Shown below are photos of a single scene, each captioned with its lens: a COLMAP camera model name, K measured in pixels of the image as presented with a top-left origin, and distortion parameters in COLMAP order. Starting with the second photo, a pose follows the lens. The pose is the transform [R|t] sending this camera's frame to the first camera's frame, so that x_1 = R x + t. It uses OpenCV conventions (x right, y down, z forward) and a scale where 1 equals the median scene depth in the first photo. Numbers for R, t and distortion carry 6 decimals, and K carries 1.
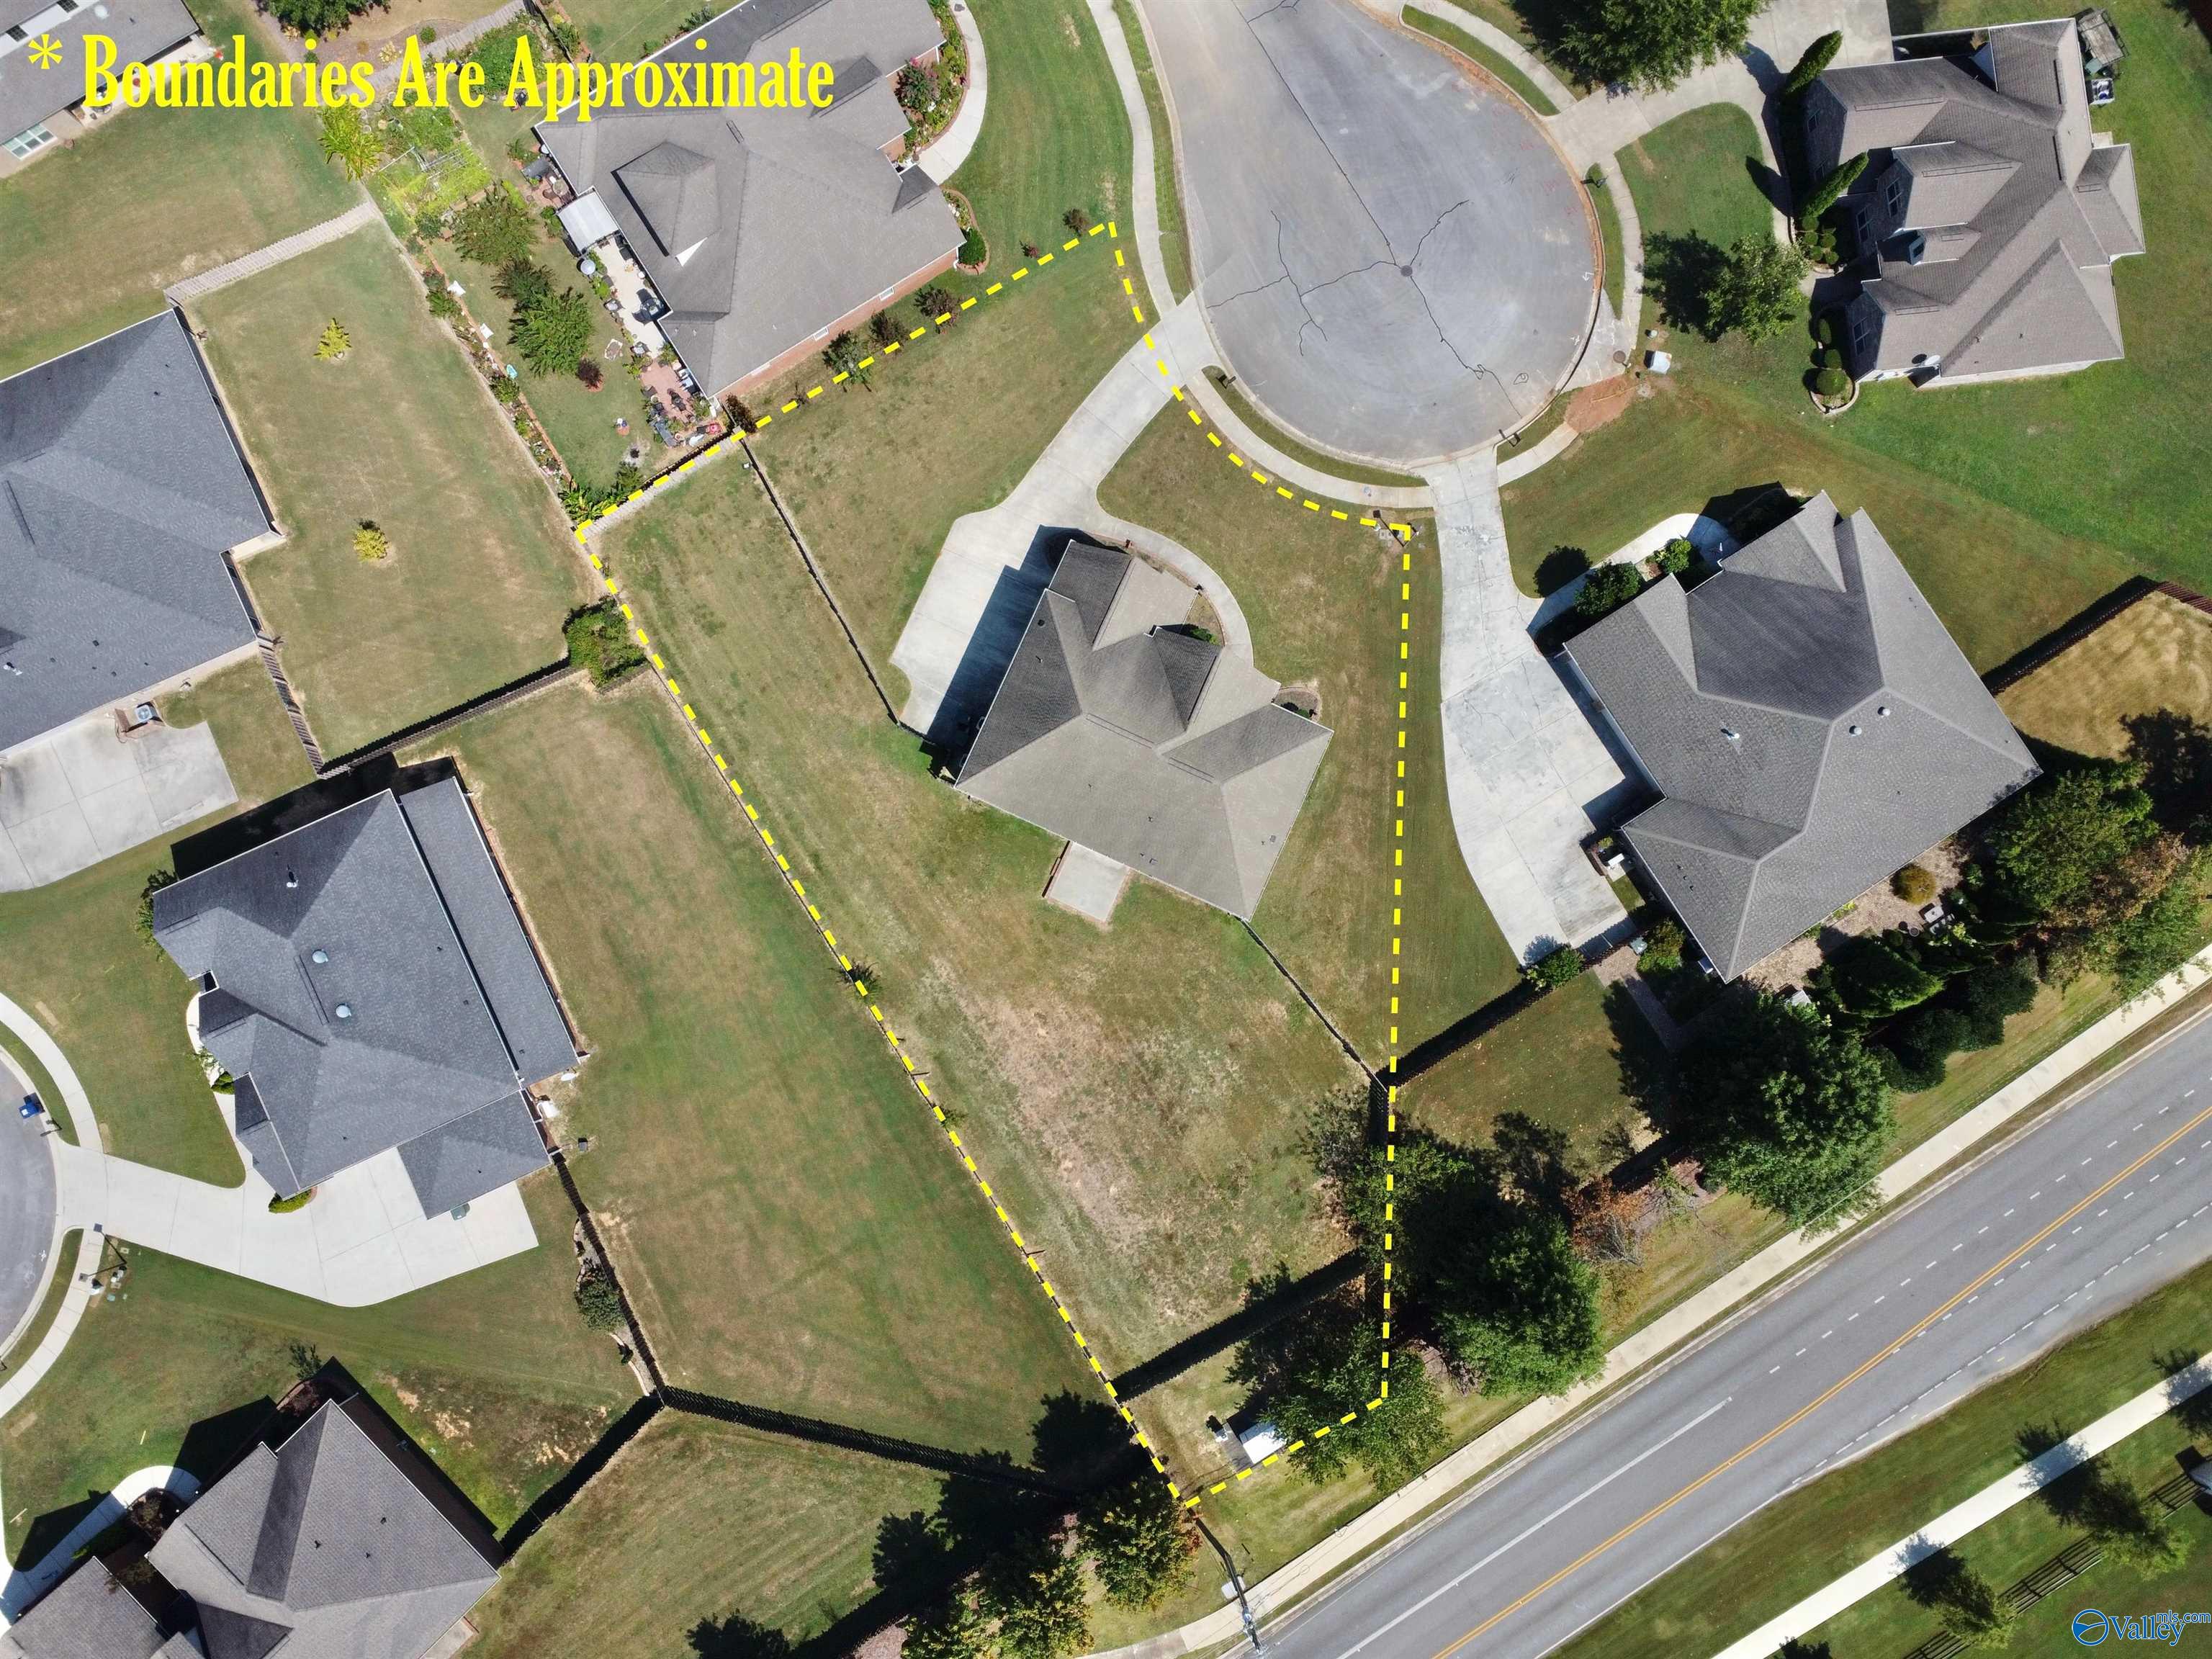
lens RADIAL K [[1653.3, 0, 1083.9], [0, 1653.3, 835.6], [0, 0, 1]] dist [0.014793, -0.002516]
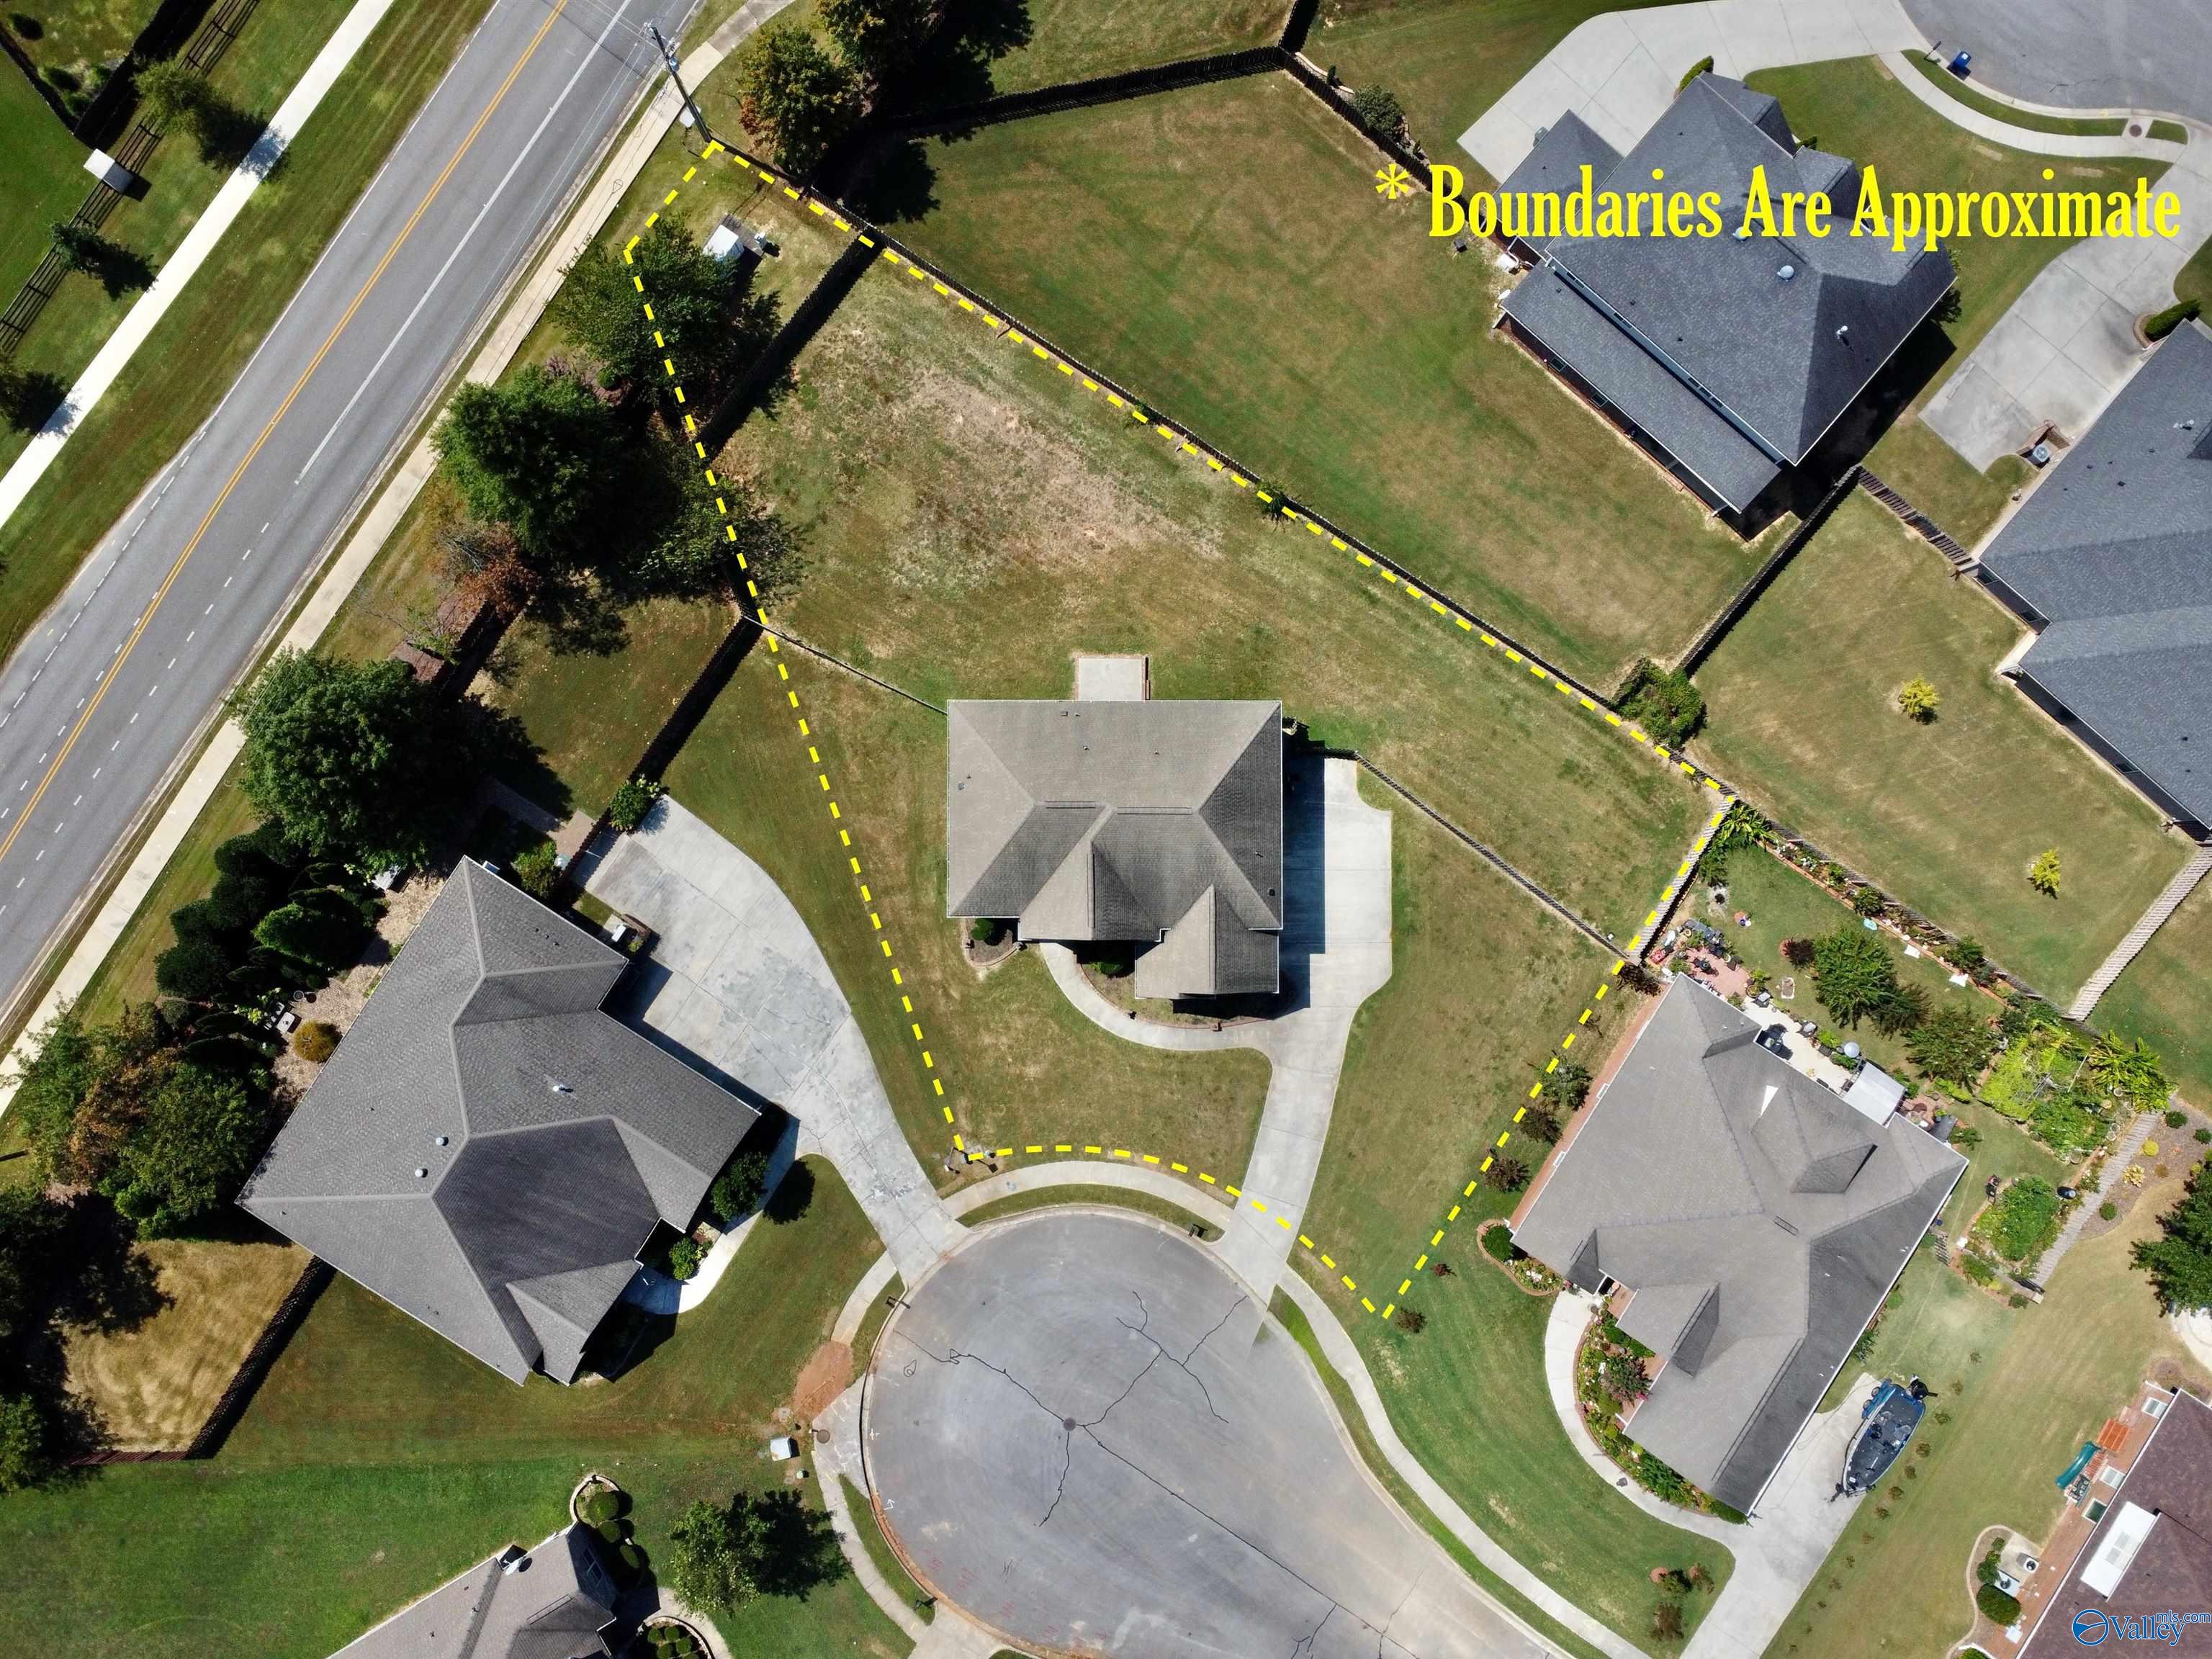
lens RADIAL K [[1653.3, 0, 1083.9], [0, 1653.3, 835.6], [0, 0, 1]] dist [0.014793, -0.002516]
pose [[-0.910176, 0.410259, -0.057166, 0.107635], [-0.413921, -0.906073, 0.087756, -0.128642], [-0.015794, 0.103536, 0.994500, 0.038331]]
